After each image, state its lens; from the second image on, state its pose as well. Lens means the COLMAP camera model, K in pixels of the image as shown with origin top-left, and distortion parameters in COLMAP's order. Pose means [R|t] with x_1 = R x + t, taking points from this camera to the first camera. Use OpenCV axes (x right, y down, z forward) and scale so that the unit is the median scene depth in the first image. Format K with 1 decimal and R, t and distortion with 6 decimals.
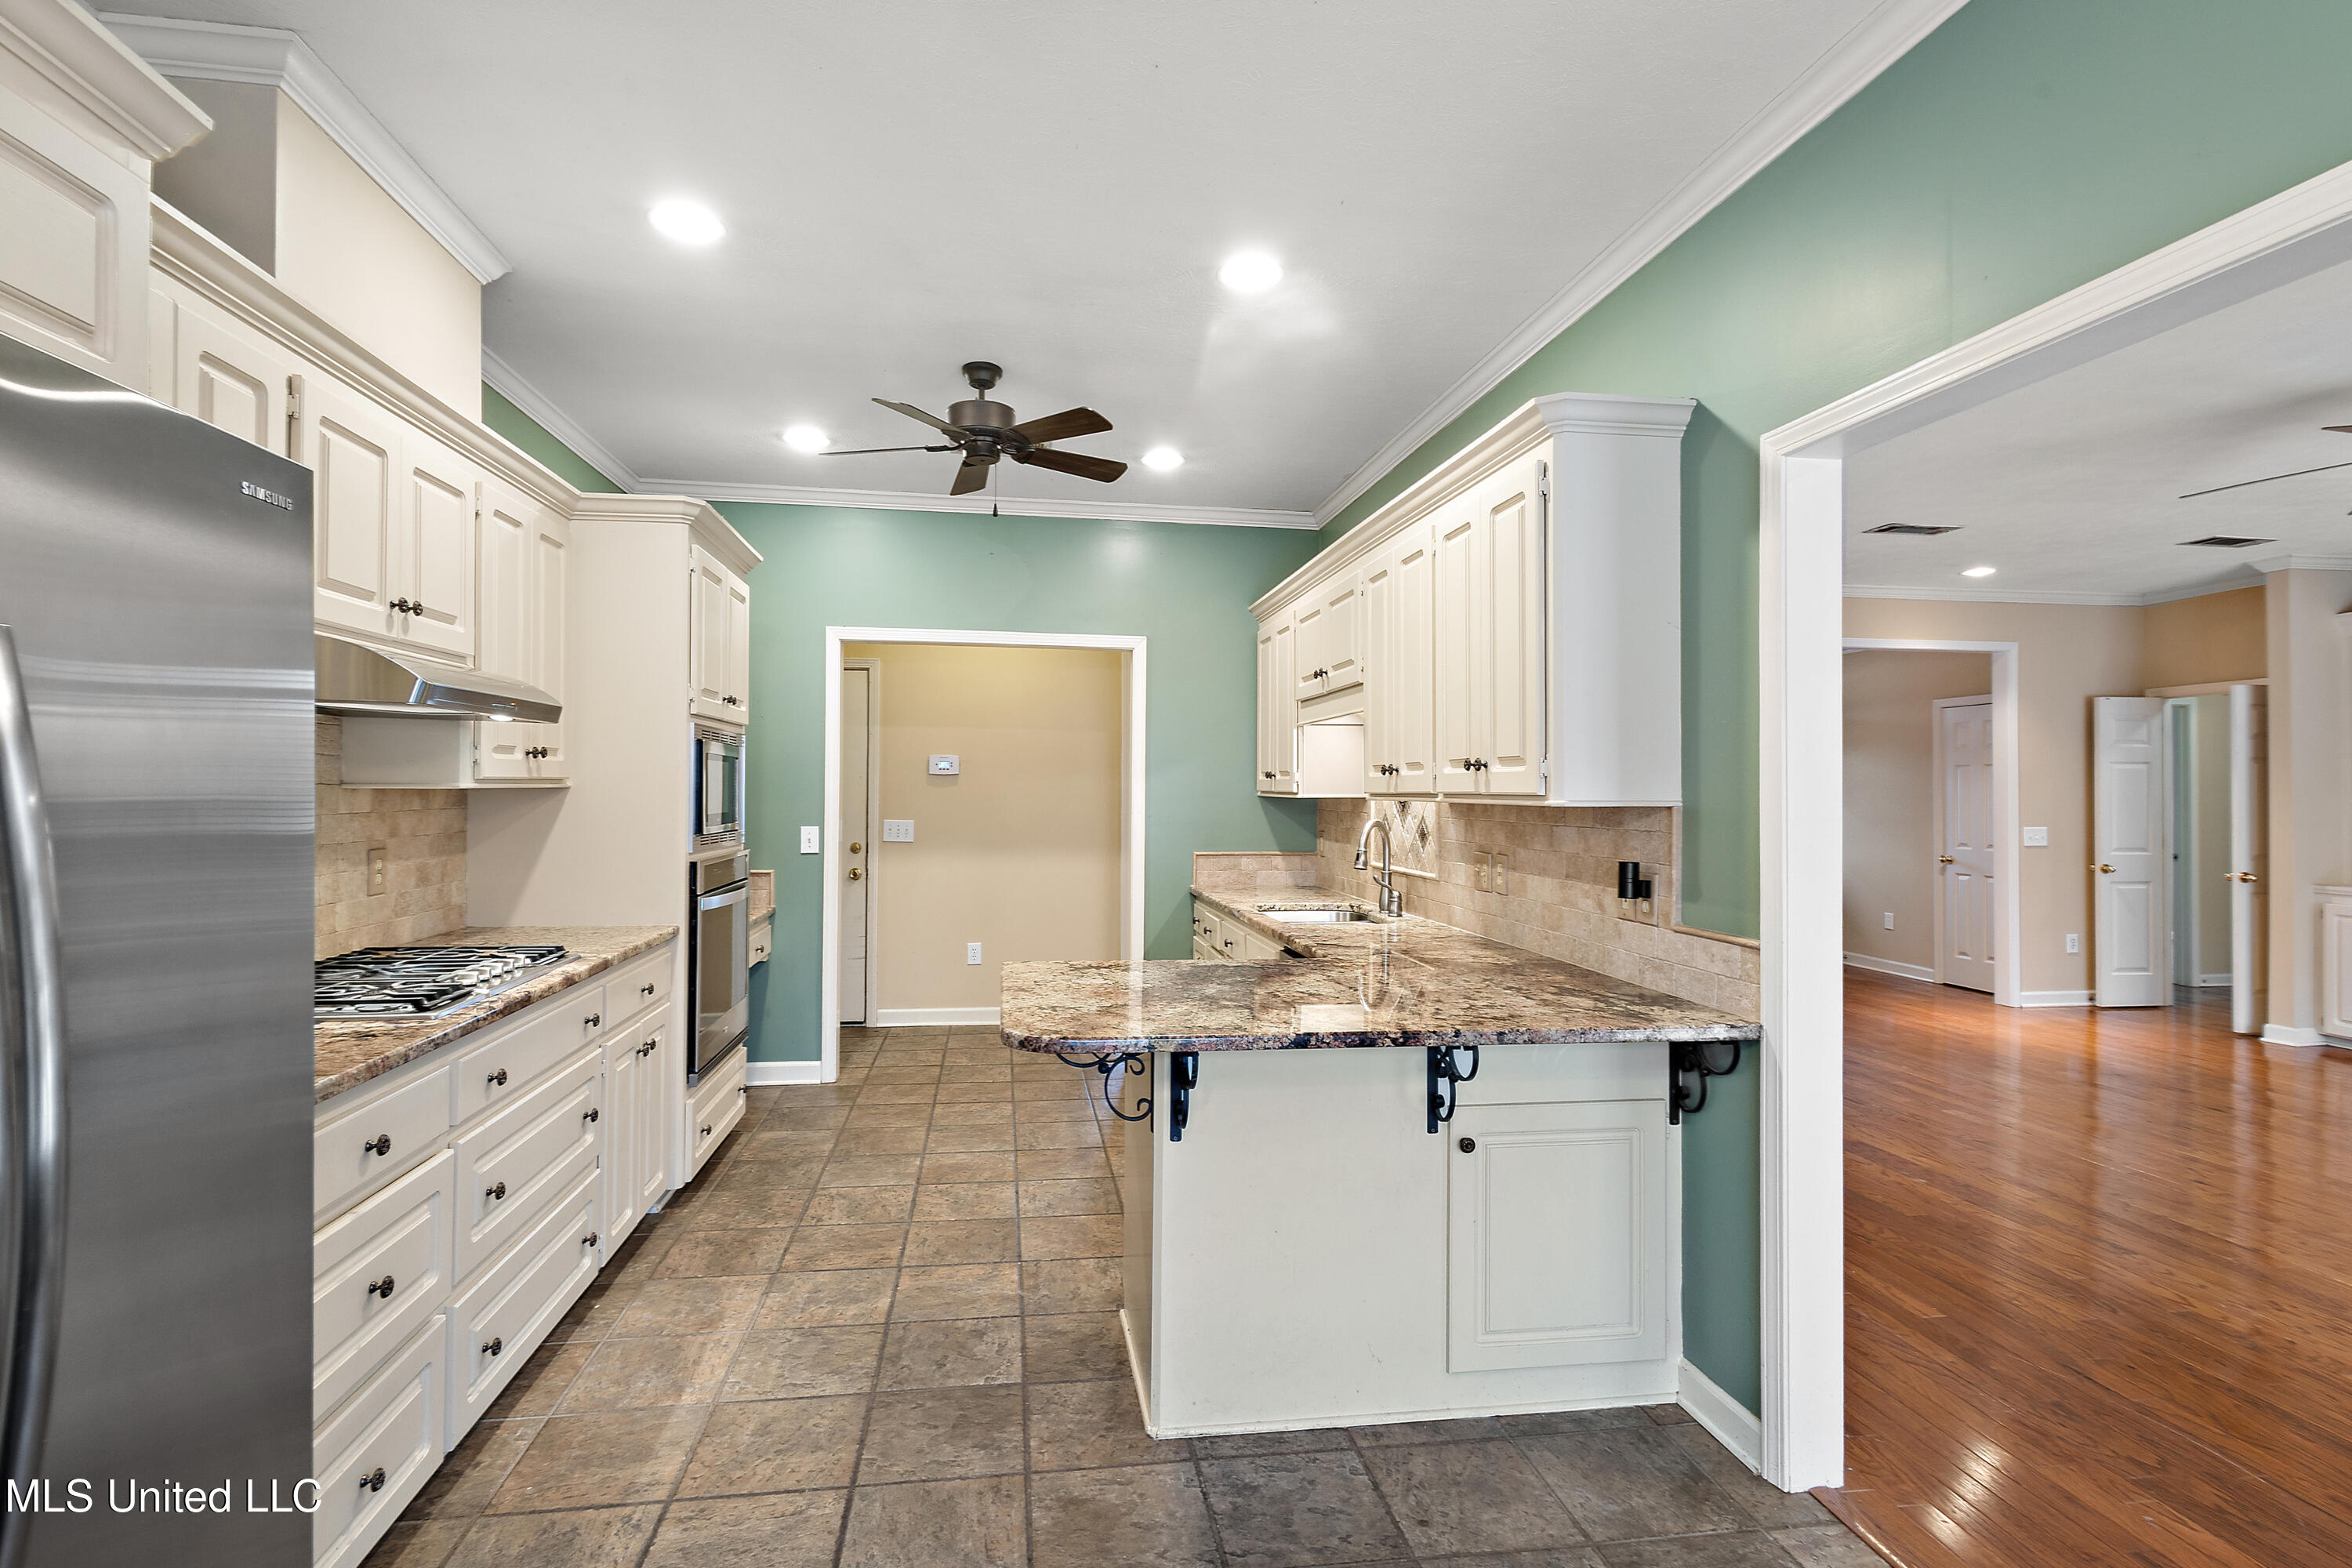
lens RADIAL K [[1111.8, 0, 1188.3], [0, 1111.8, 792.8], [0, 0, 1]] dist [0.012274, -0.003005]
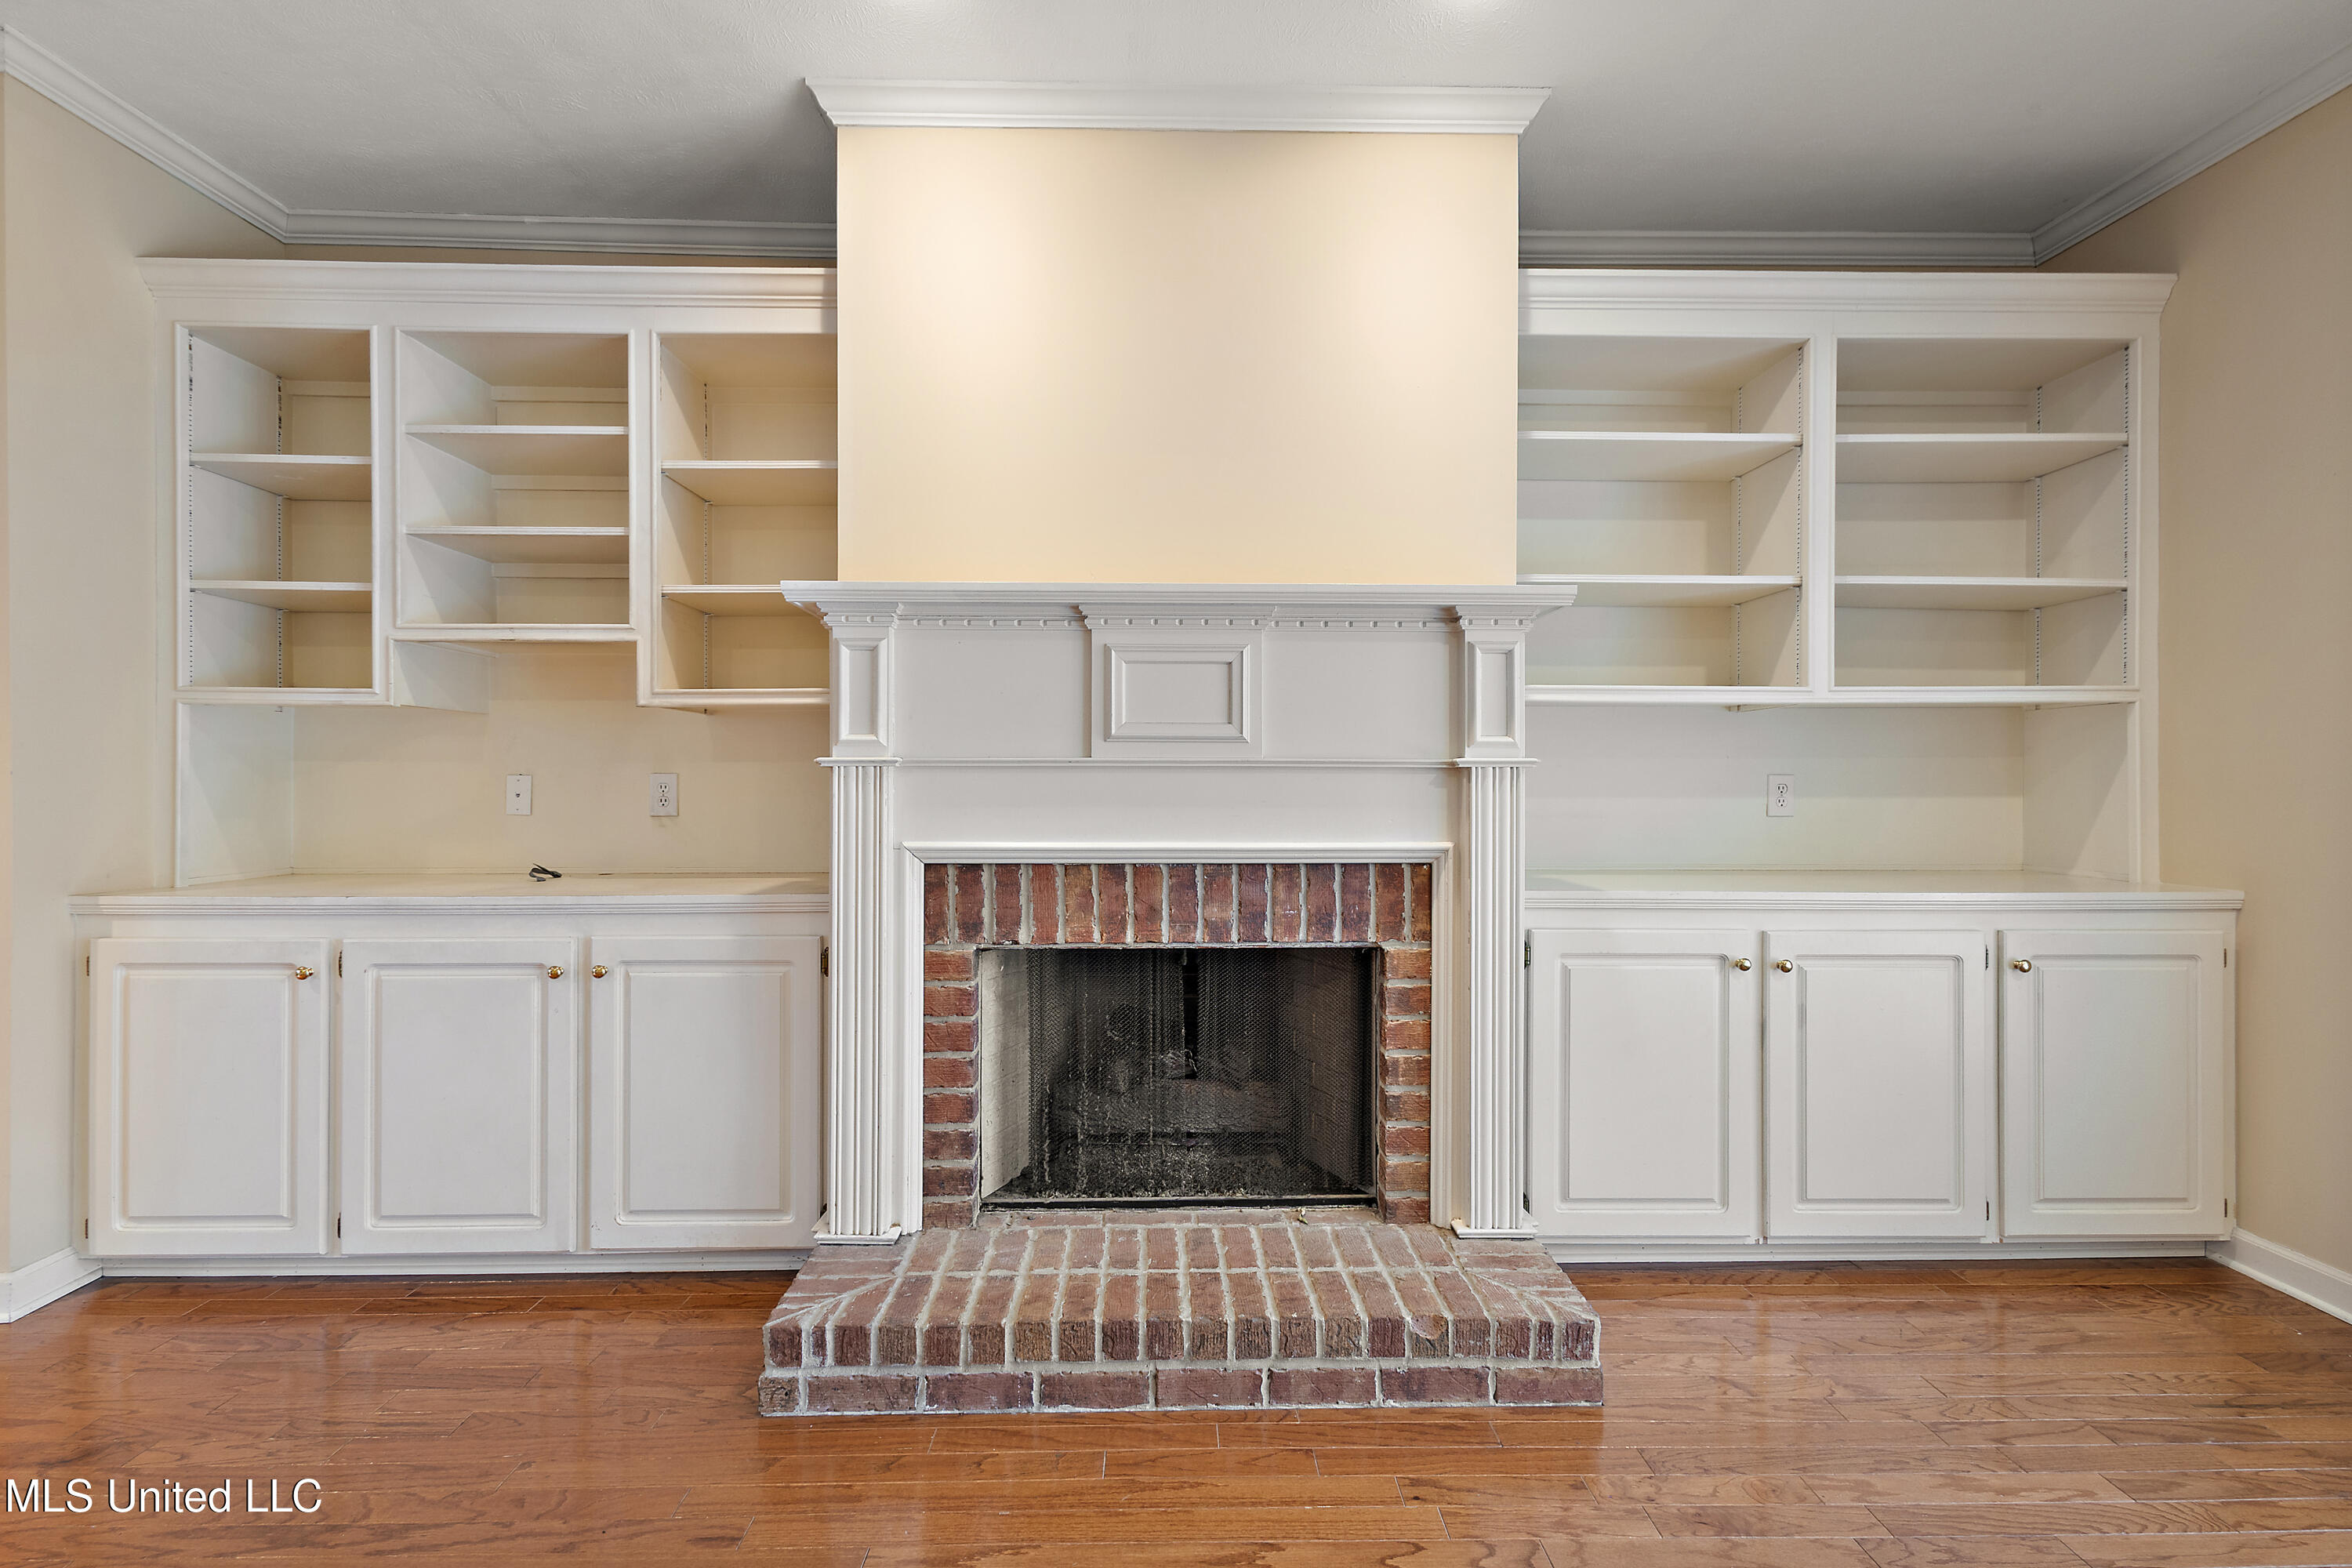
lens RADIAL K [[1111.8, 0, 1177.0], [0, 1111.8, 786.1], [0, 0, 1]] dist [0.012274, -0.003005]
pose [[0.122058, -0.001901, 0.992521, 0.557169], [-0.006213, 0.999977, 0.002679, 0.033097], [-0.992504, -0.006494, 0.122043, 0.475701]]
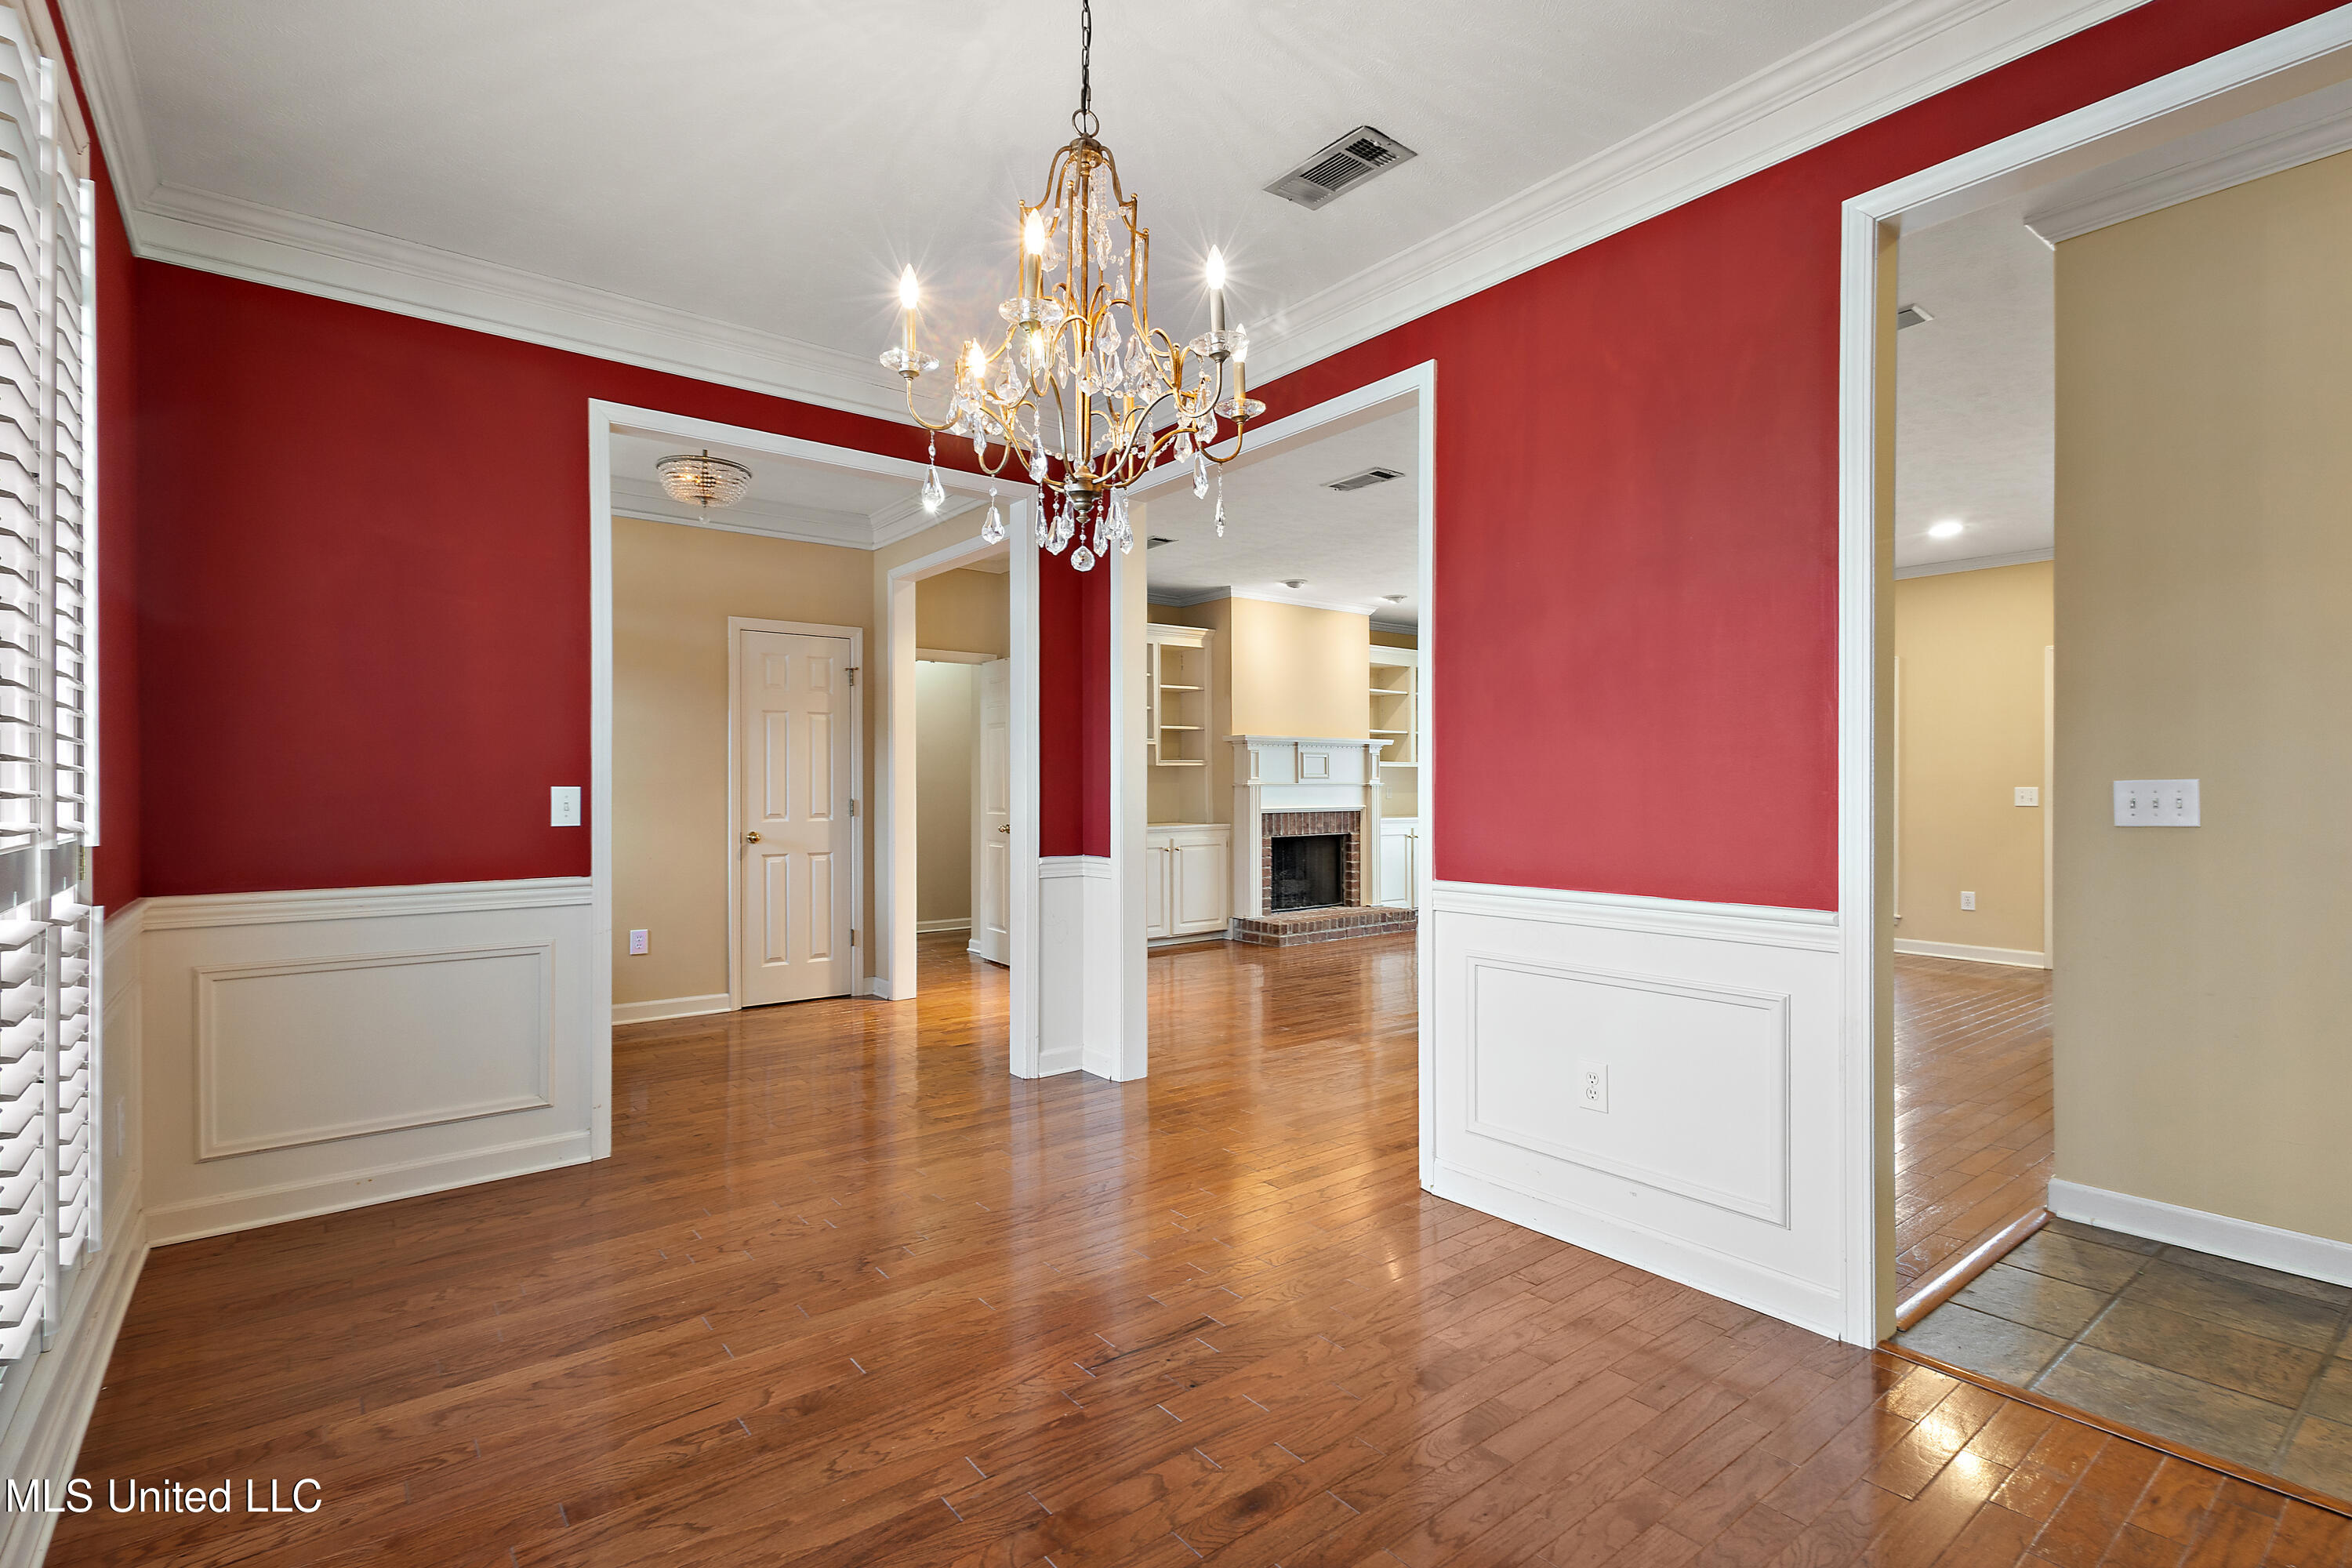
lens RADIAL K [[1111.8, 0, 1168.1], [0, 1111.8, 789.2], [0, 0, 1]] dist [0.012274, -0.003005]
pose [[-0.495877, -0.007308, 0.868362, -0.103168], [-0.004294, 0.999973, 0.005963, 0.025282], [-0.868382, -0.000771, -0.495895, 1.273233]]
